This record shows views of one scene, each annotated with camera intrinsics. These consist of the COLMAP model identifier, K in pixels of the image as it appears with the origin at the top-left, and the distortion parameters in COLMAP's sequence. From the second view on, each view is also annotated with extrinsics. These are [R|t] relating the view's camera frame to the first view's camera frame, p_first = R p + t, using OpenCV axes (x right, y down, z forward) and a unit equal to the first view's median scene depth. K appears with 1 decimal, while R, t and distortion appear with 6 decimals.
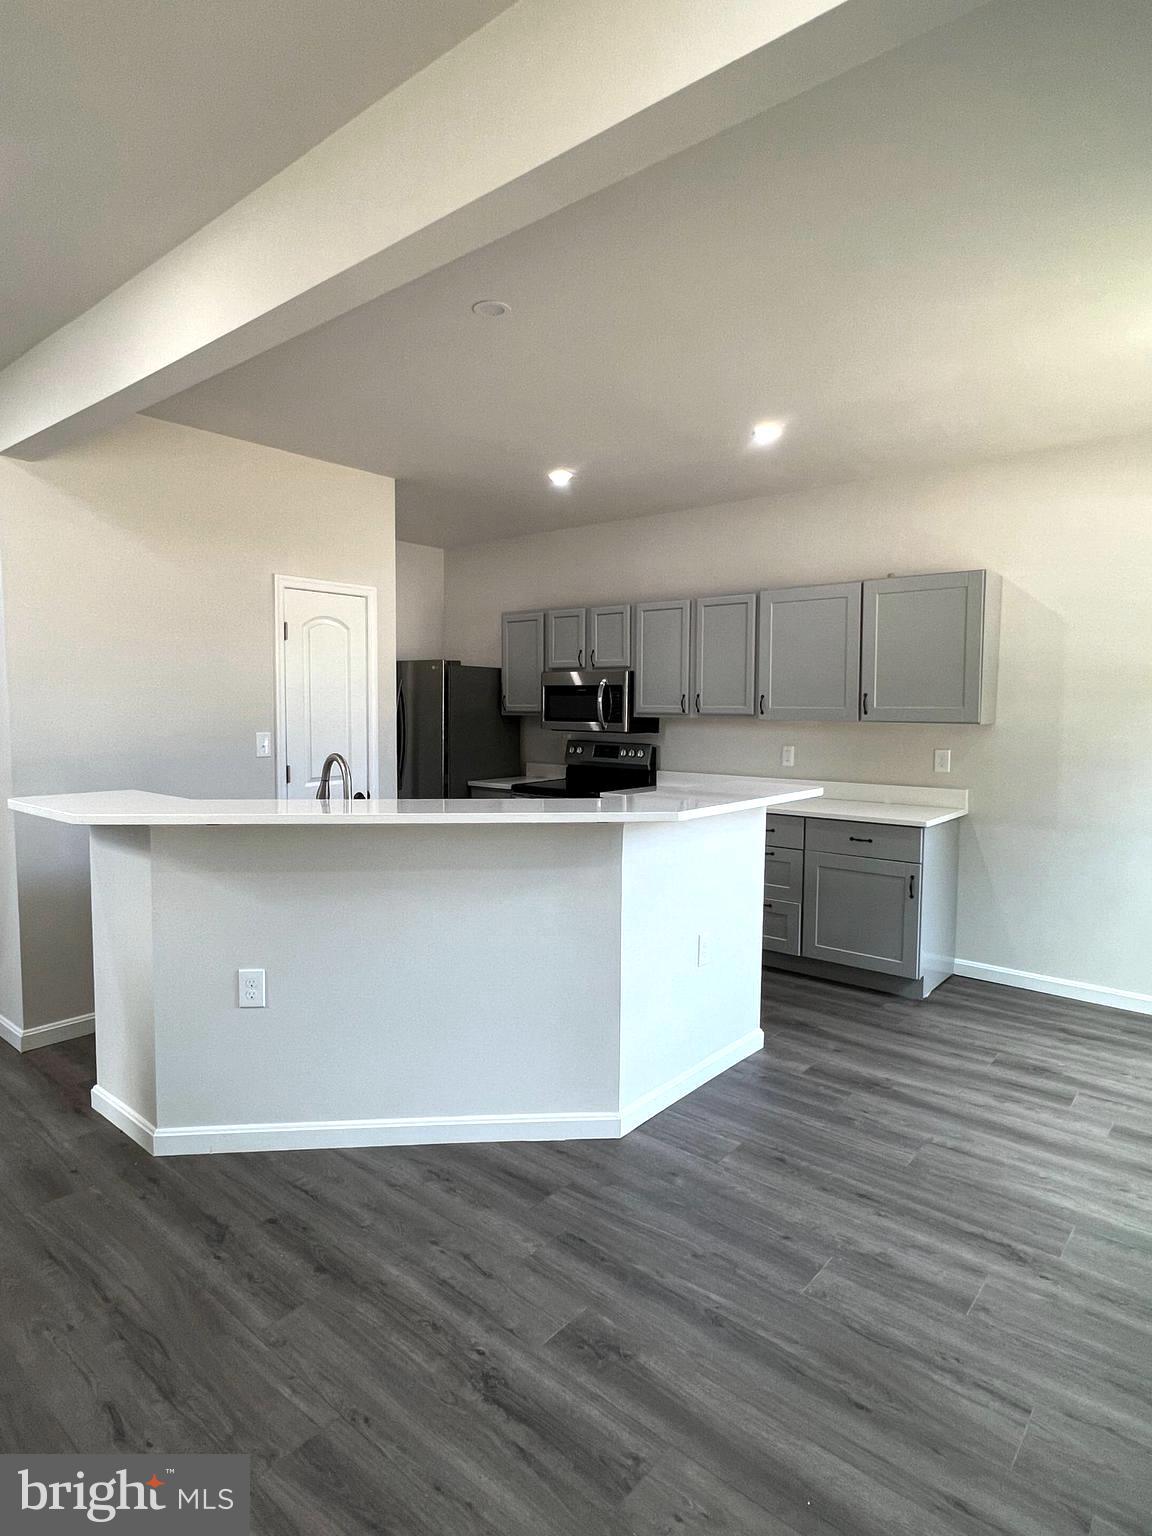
lens RADIAL K [[863.9, 0, 574.9], [0, 863.9, 745.0], [0, 0, 1]] dist [0.000081, 0.000281]
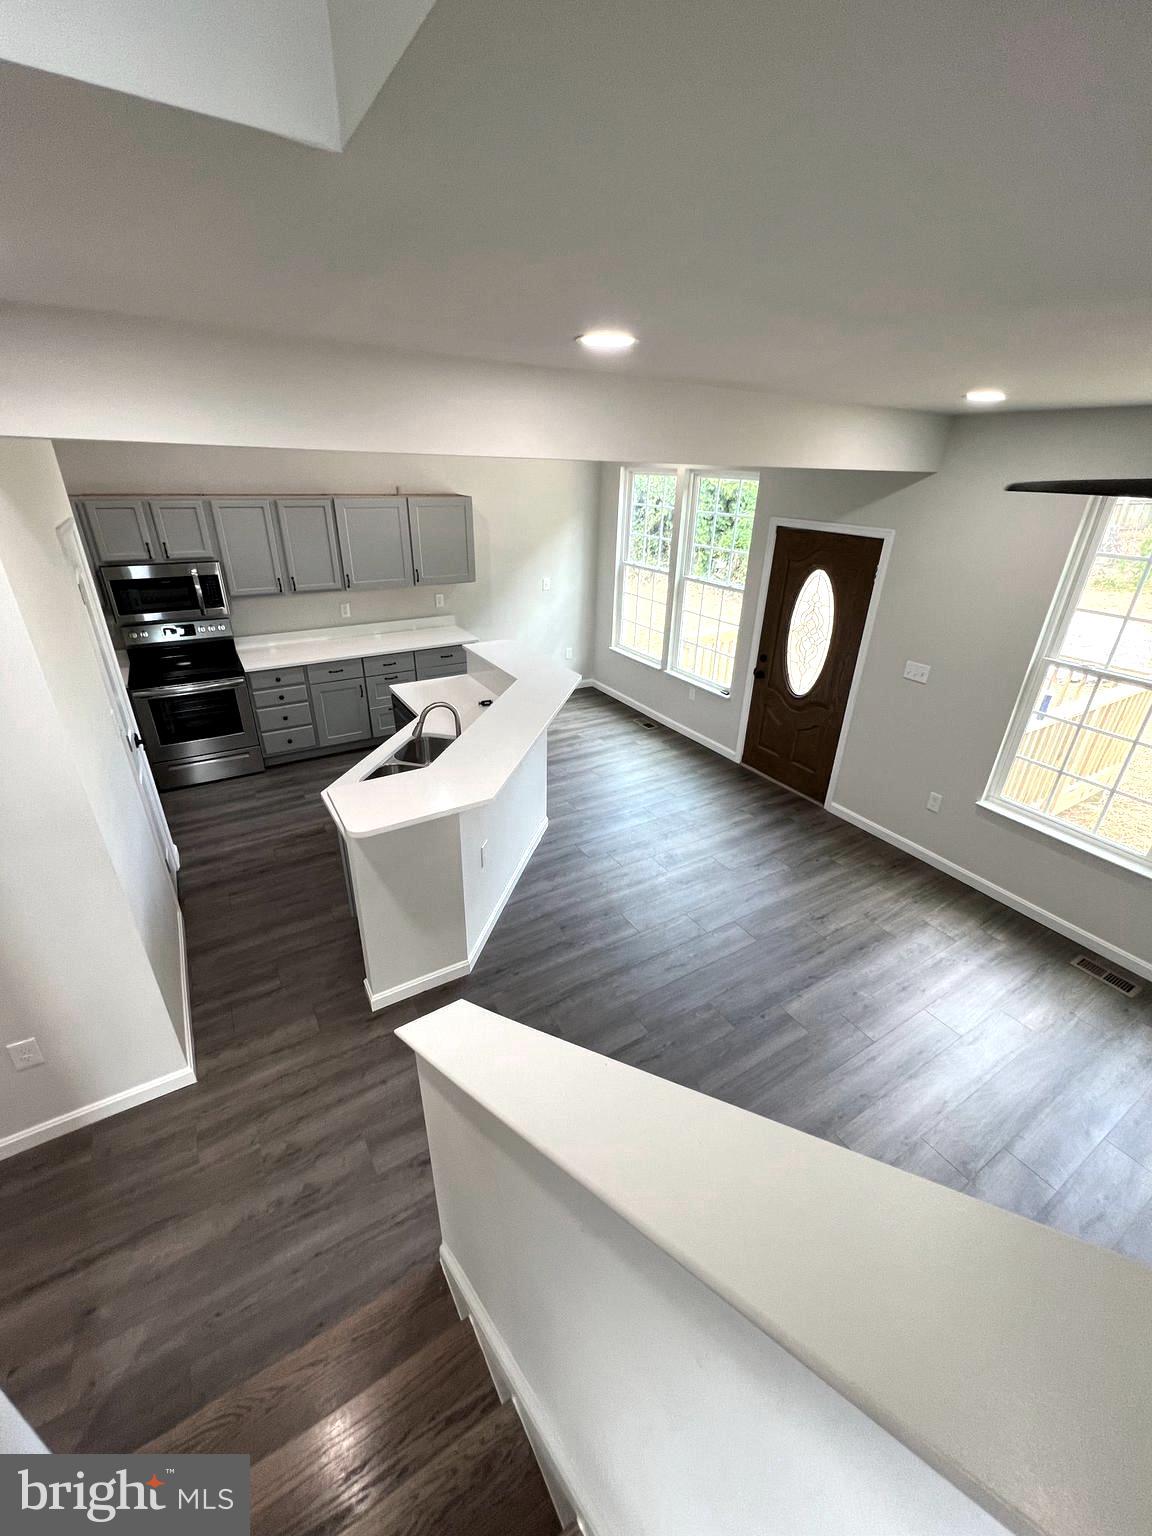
lens RADIAL K [[616.4, 0, 576.0], [0, 616.4, 768.0], [0, 0, 1]] dist [-0.001986, 0.000324]
pose [[0.314368, -0.419291, 0.851685, -1.295026], [0.026893, 0.900744, 0.433517, -0.385216], [-0.948920, -0.113380, 0.294441, 0.528061]]
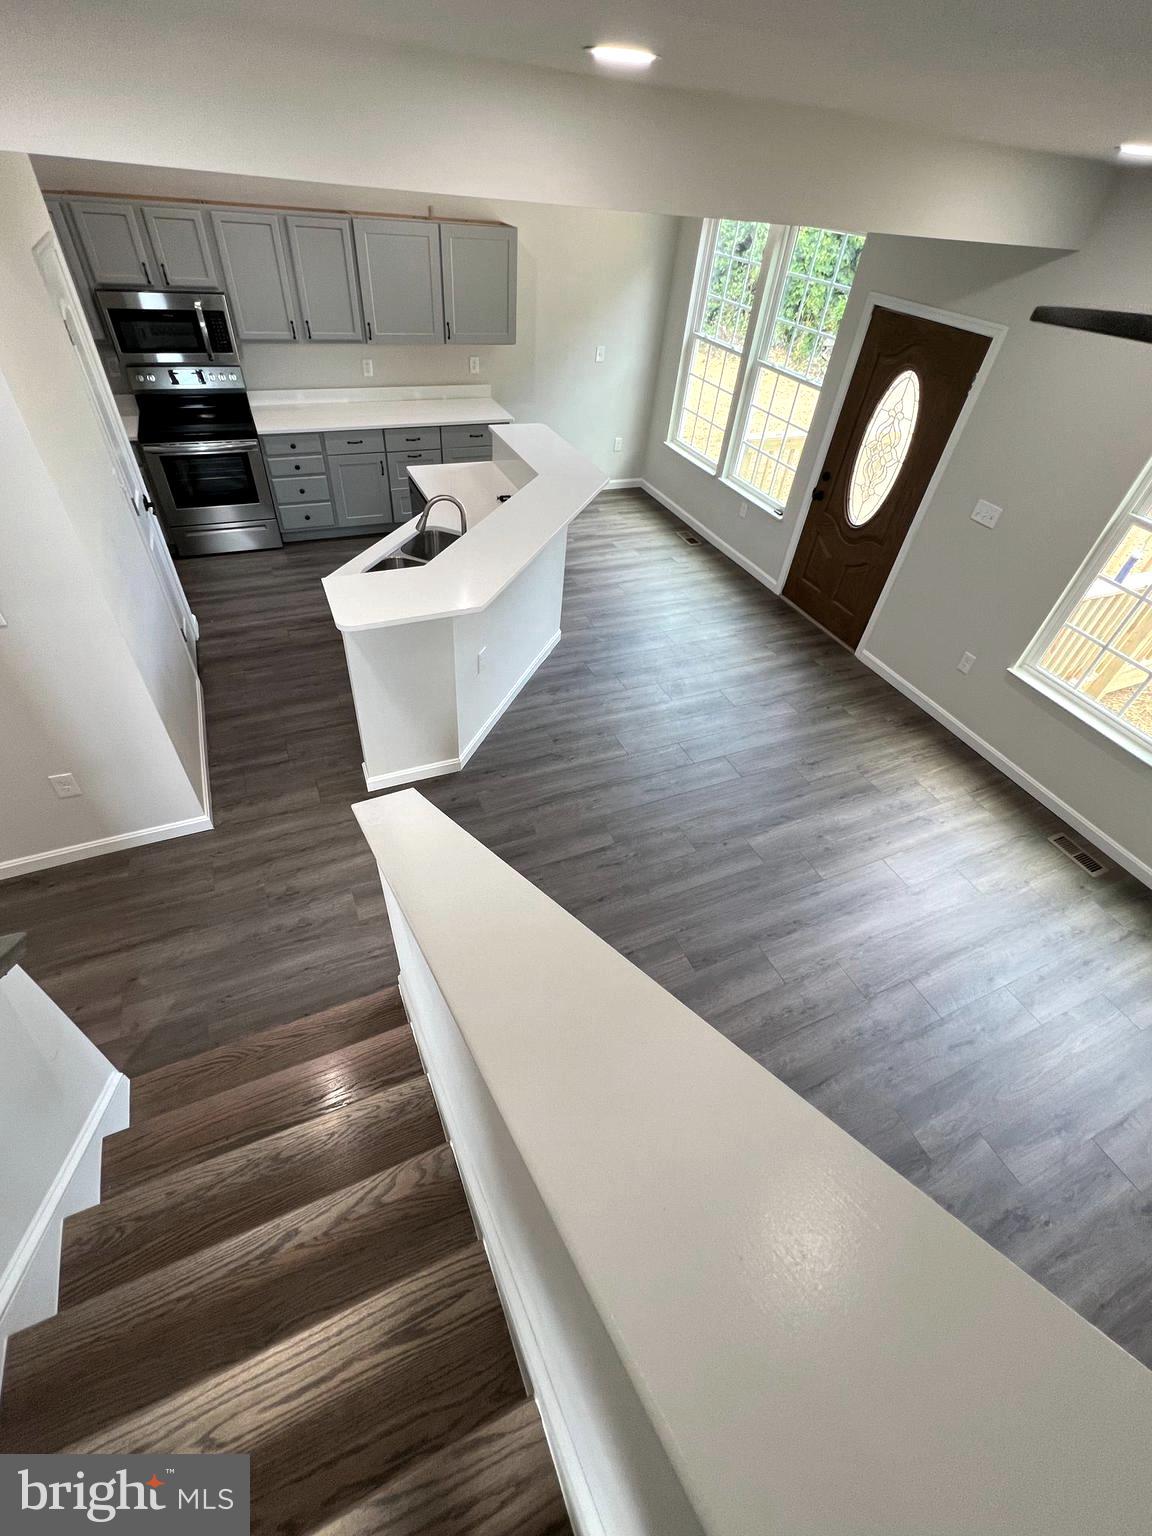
lens RADIAL K [[644.1, 0, 576.0], [0, 644.1, 768.0], [0, 0, 1]] dist [-0.001915, 0.000199]
pose [[0.431421, -0.599544, 0.674109, -1.301797], [-0.033526, 0.736053, 0.676093, -0.427252], [-0.901528, -0.314281, 0.297449, 0.420621]]
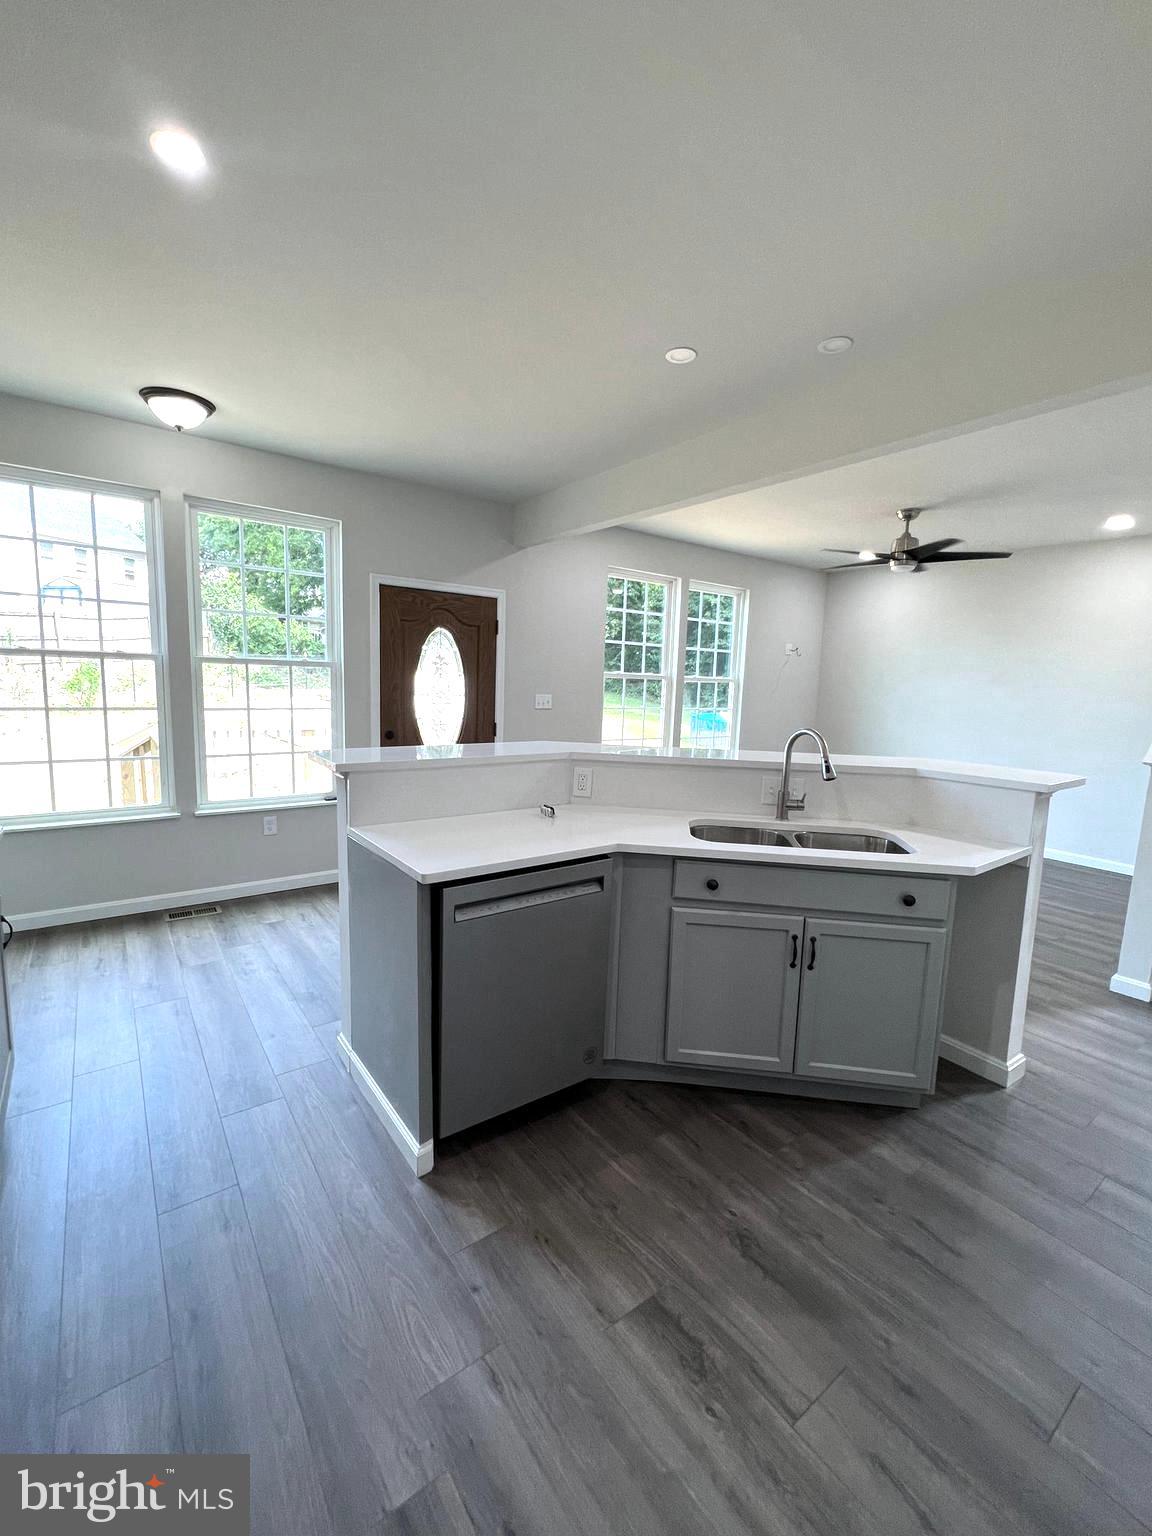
lens RADIAL K [[644.1, 0, 576.0], [0, 644.1, 768.0], [0, 0, 1]] dist [-0.001915, 0.000199]
pose [[-0.973187, -0.071648, 0.218572, -0.196080], [-0.030122, 0.981763, 0.187708, -0.094502], [-0.228035, 0.176091, -0.957597, 2.103652]]
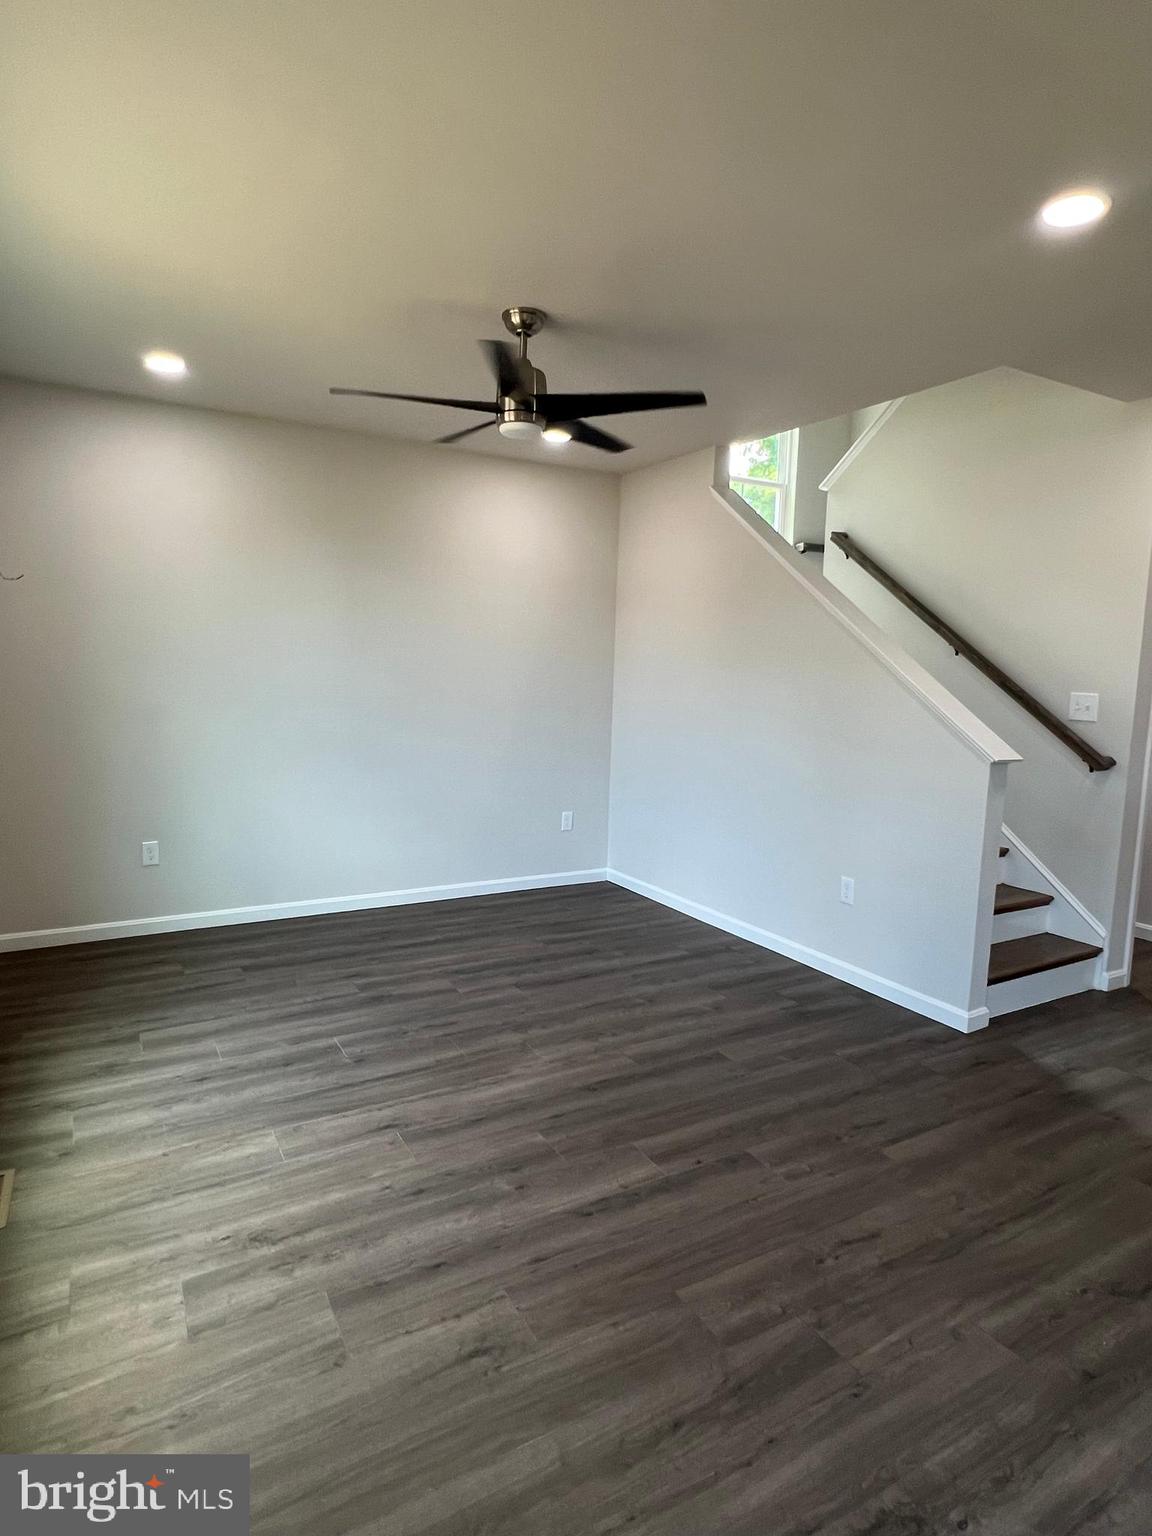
lens RADIAL K [[851.3, 0, 576.0], [0, 851.3, 768.0], [0, 0, 1]] dist [-0.000067, -0.000056]
pose [[-0.342358, 0.096489, -0.934602, 0.477591], [-0.079750, 0.988139, 0.131230, -0.027054], [0.936179, 0.119463, -0.330603, 0.618104]]
